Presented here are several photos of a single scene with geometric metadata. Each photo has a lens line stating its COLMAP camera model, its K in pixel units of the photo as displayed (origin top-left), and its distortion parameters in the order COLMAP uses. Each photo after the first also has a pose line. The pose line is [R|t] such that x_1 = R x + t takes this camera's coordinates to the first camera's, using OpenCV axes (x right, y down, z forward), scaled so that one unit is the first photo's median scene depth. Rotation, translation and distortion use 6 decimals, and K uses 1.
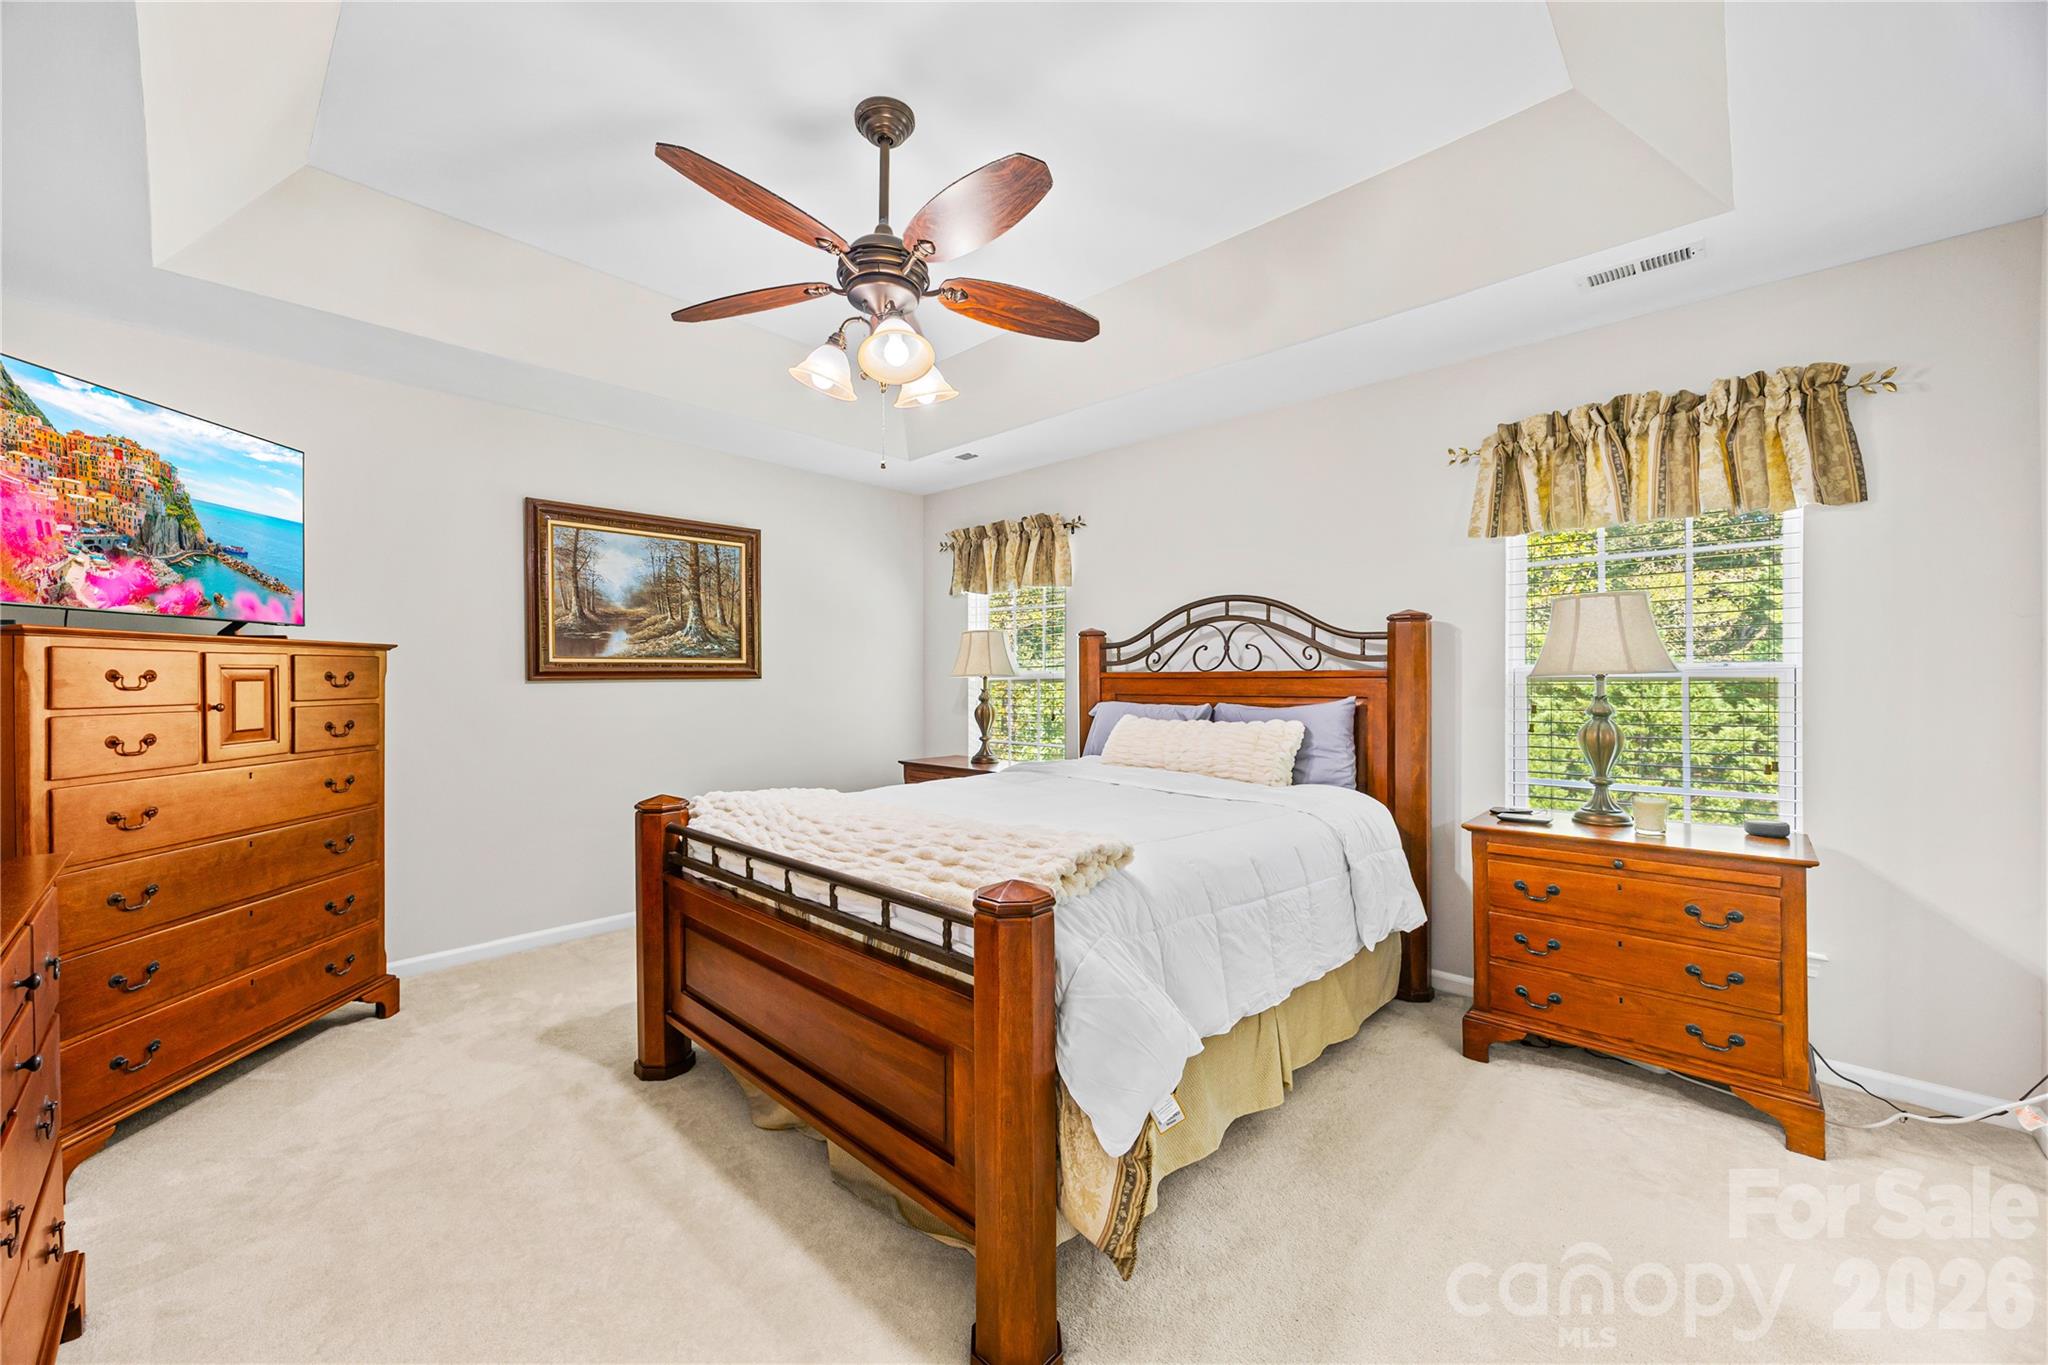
lens RADIAL K [[779.3, 0, 1024.0], [0, 779.3, 682.5], [0, 0, 1]] dist [0.001749, 0.000045]
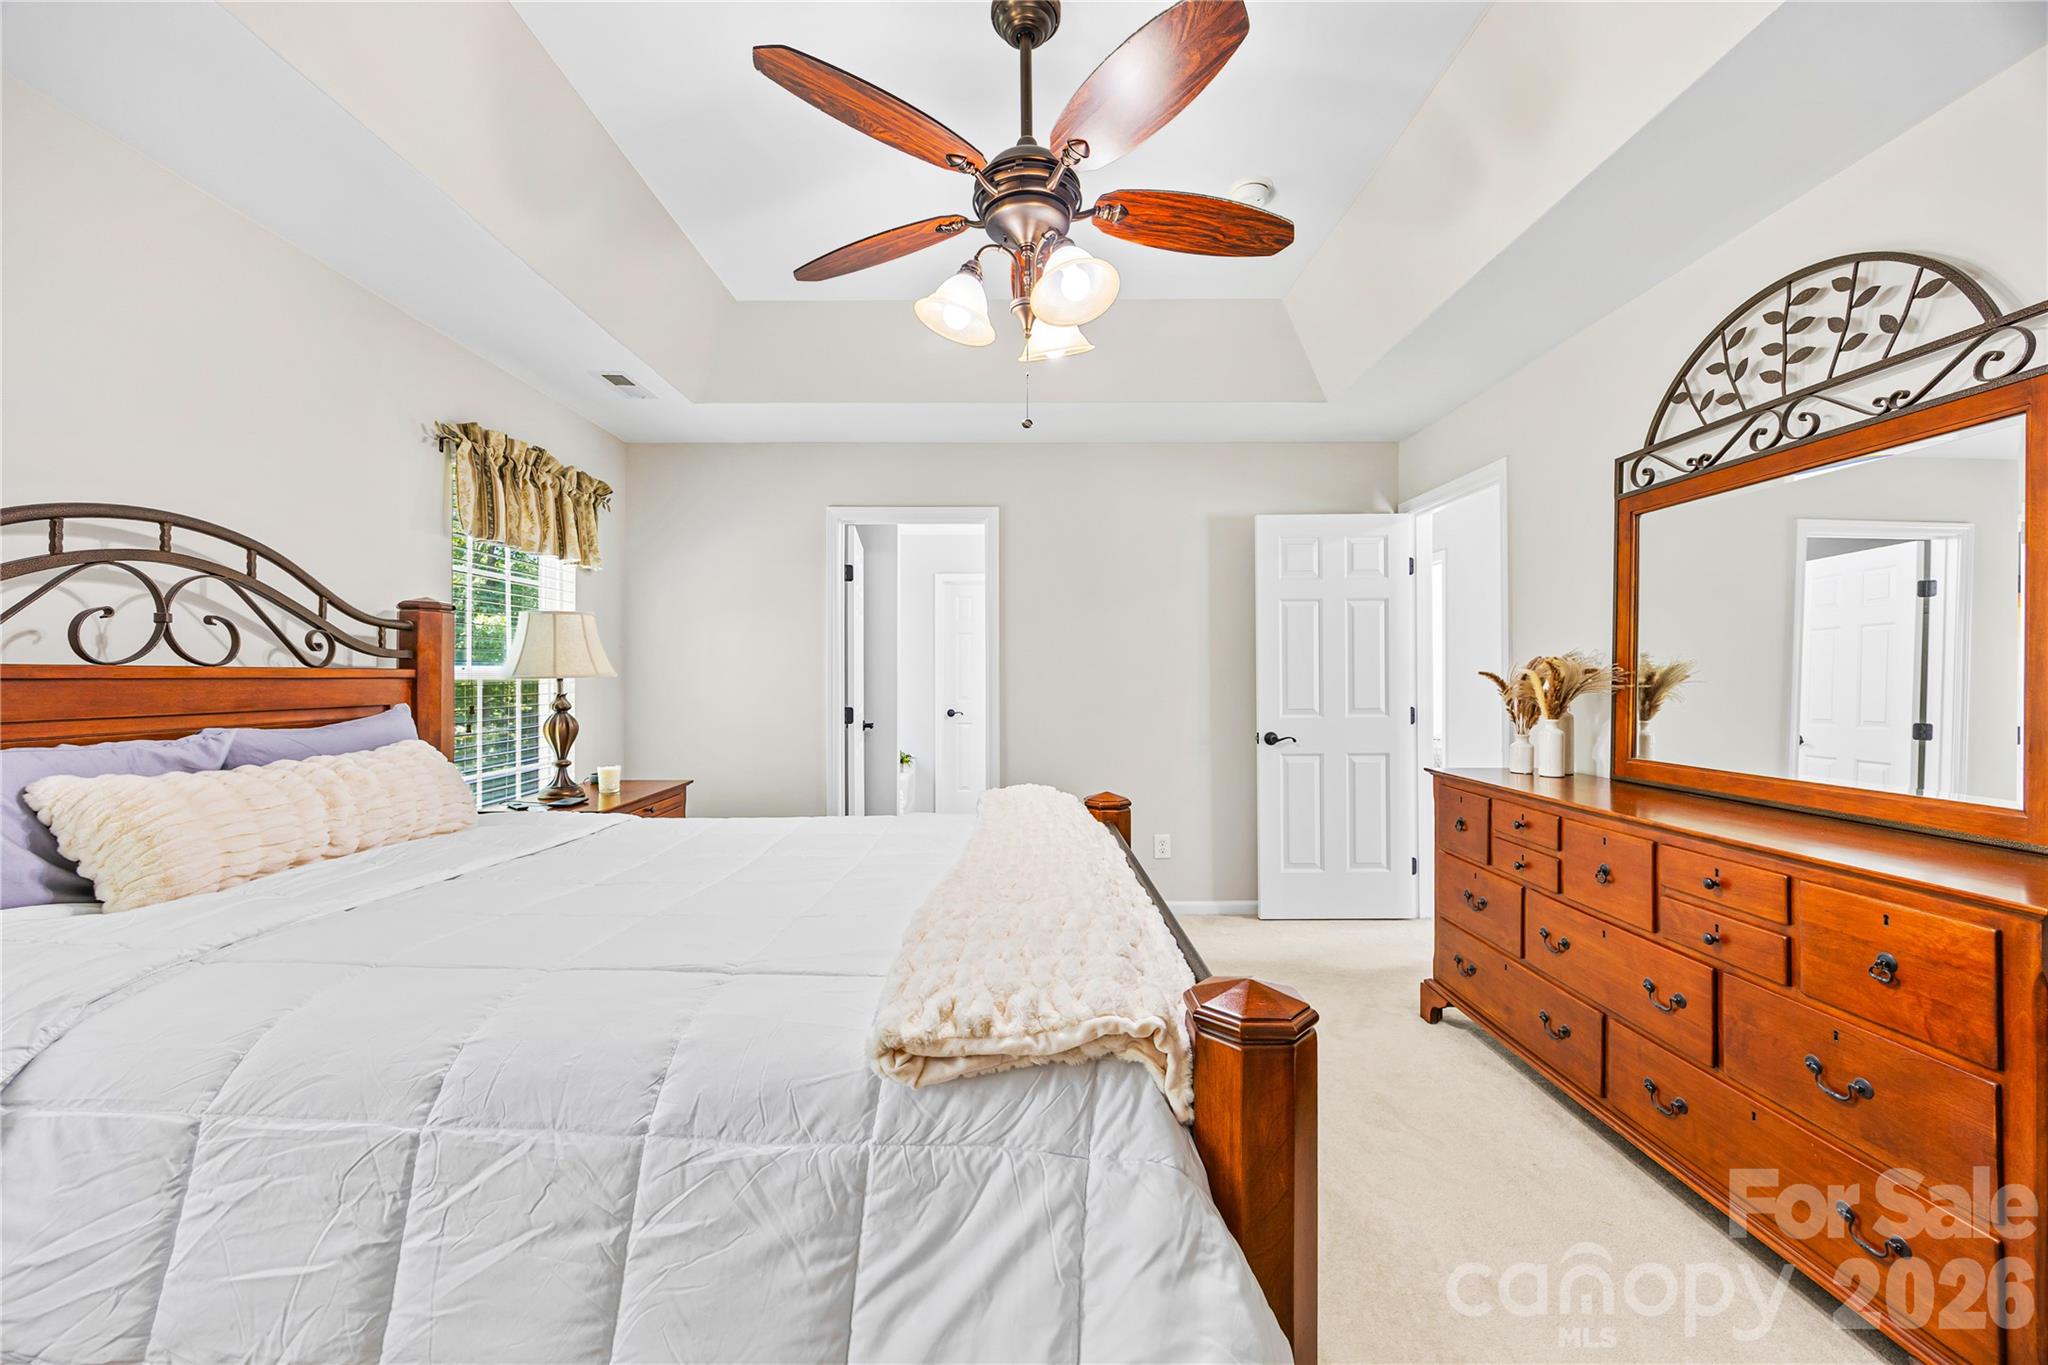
lens RADIAL K [[819.0, 0, 1030.5], [0, 819.0, 668.5], [0, 0, 1]] dist [-0.001293, 0.000027]
pose [[-0.697309, 0.008644, 0.716718, -0.544289], [0.005542, 0.999962, -0.006668, -0.006093], [-0.716749, -0.000678, -0.697331, 1.035334]]
